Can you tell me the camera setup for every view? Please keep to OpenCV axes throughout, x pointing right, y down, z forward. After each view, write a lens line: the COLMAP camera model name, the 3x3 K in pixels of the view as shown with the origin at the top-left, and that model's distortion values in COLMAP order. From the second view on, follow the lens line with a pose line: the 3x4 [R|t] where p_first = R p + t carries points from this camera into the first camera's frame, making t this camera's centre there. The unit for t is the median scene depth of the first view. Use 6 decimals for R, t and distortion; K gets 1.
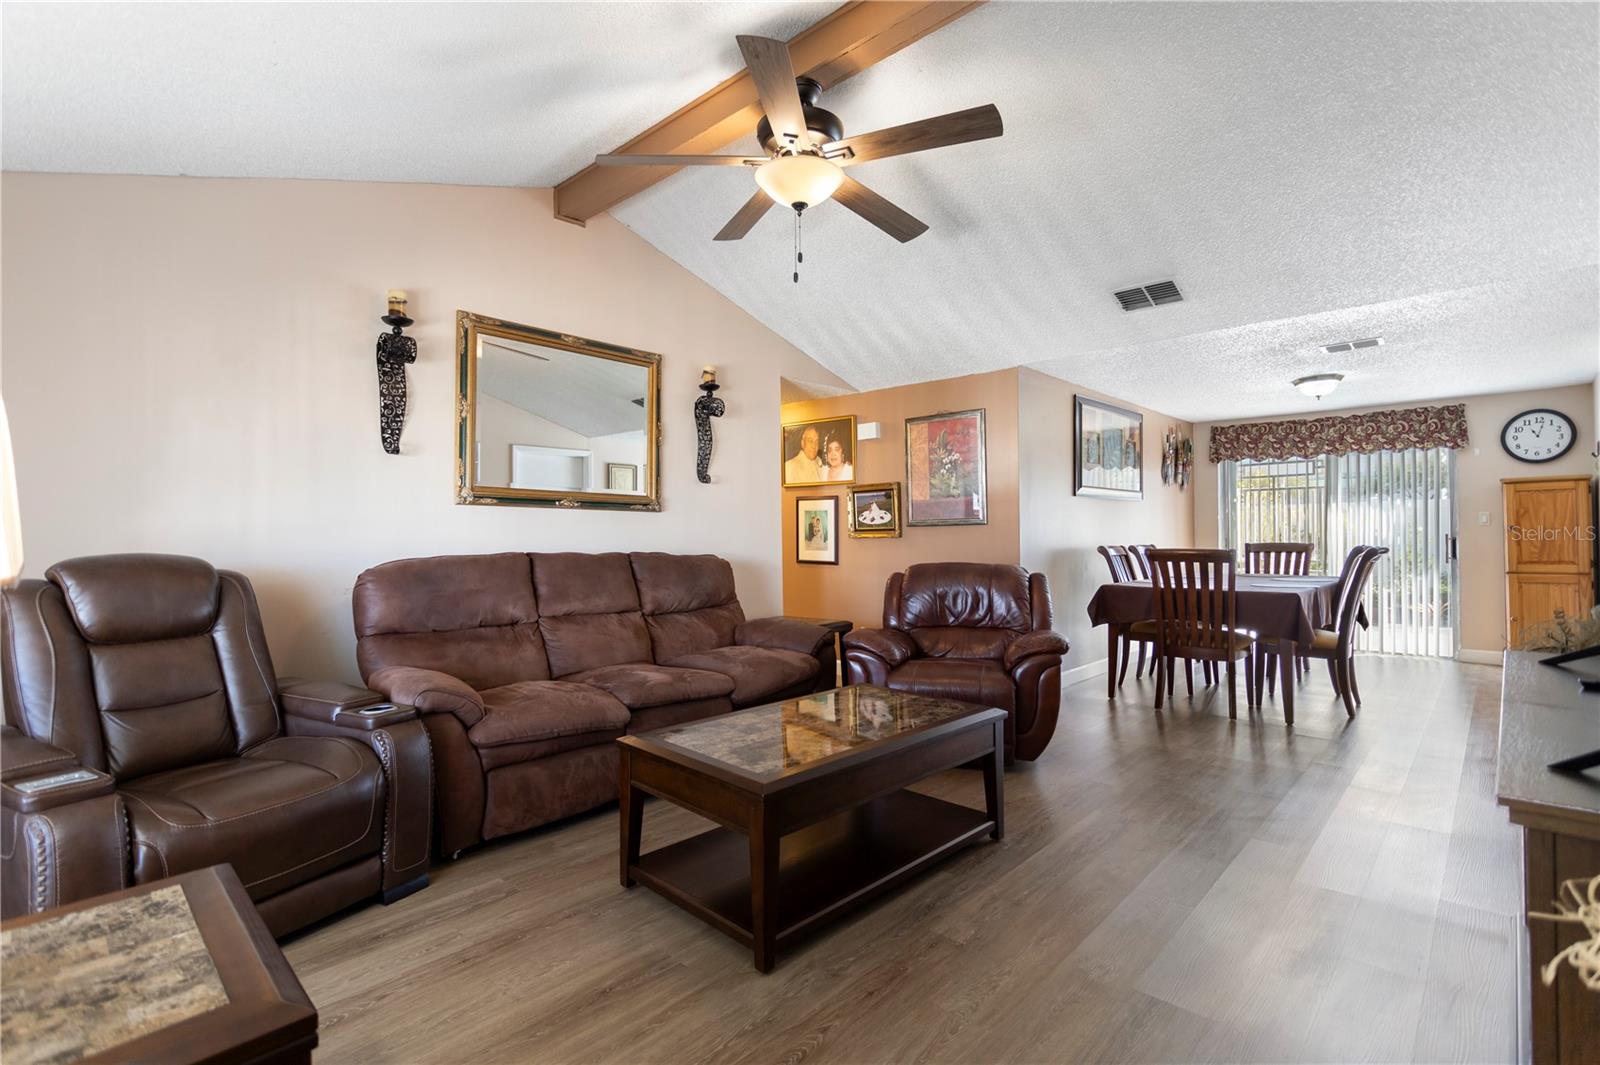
lens RADIAL K [[761.4, 0, 802.7], [0, 761.4, 516.0], [0, 0, 1]] dist [-0.003837, -0.000472]
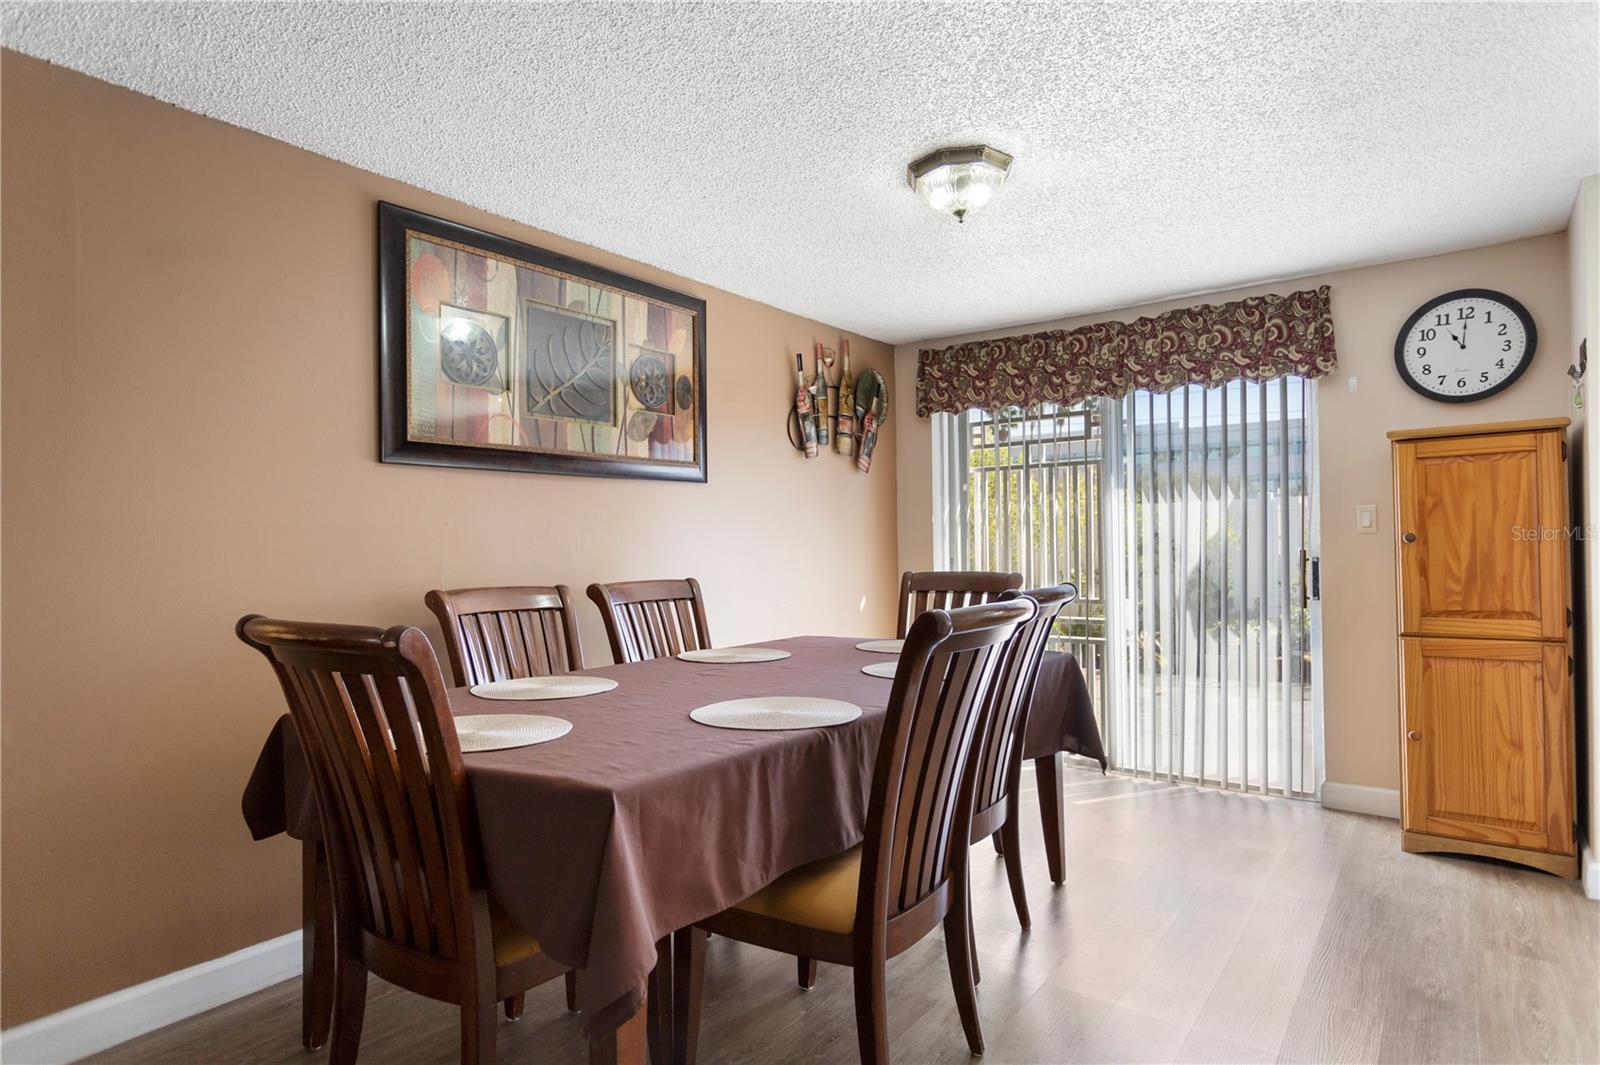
lens RADIAL K [[915.2, 0, 799.3], [0, 915.2, 527.6], [0, 0, 1]] dist [-0.001062, 0.000902]
pose [[0.992019, -0.003651, 0.126037, 0.452417], [0.003154, 0.999986, 0.004139, 0.005287], [-0.126050, -0.003708, 0.992017, 0.451307]]
